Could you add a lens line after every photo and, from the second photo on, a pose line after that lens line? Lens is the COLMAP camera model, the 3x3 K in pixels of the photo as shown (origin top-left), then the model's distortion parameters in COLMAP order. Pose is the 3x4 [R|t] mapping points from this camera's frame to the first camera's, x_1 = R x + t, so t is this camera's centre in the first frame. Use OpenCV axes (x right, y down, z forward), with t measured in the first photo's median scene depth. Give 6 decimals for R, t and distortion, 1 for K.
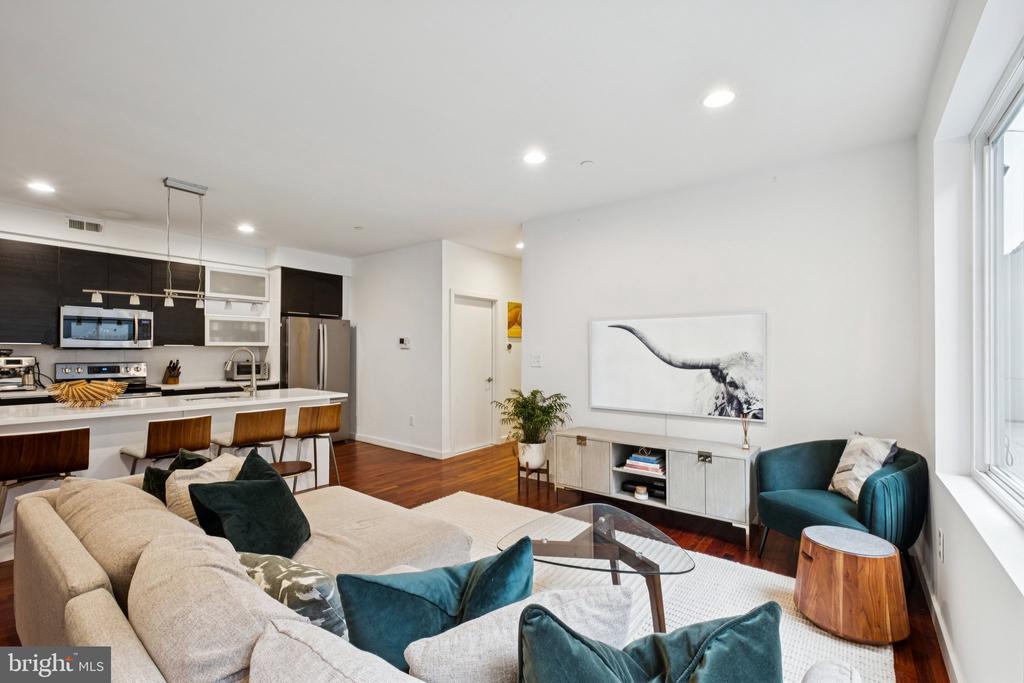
lens RADIAL K [[447.3, 0, 506.0], [0, 447.3, 344.6], [0, 0, 1]] dist [-0.003667, -0.002038]
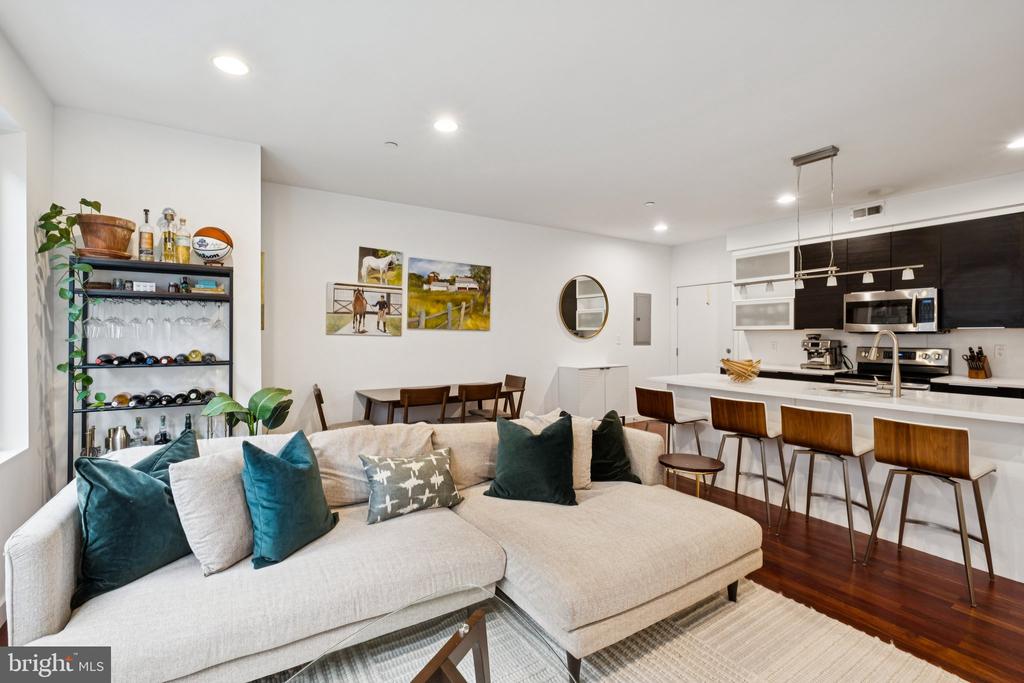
lens RADIAL K [[447.3, 0, 504.5], [0, 447.3, 335.6], [0, 0, 1]] dist [-0.003667, -0.002038]
pose [[-0.344562, -0.001007, -0.938763, 0.282670], [0.012318, 0.999908, -0.005594, 0.010148], [0.938683, -0.013491, -0.344518, 0.552422]]
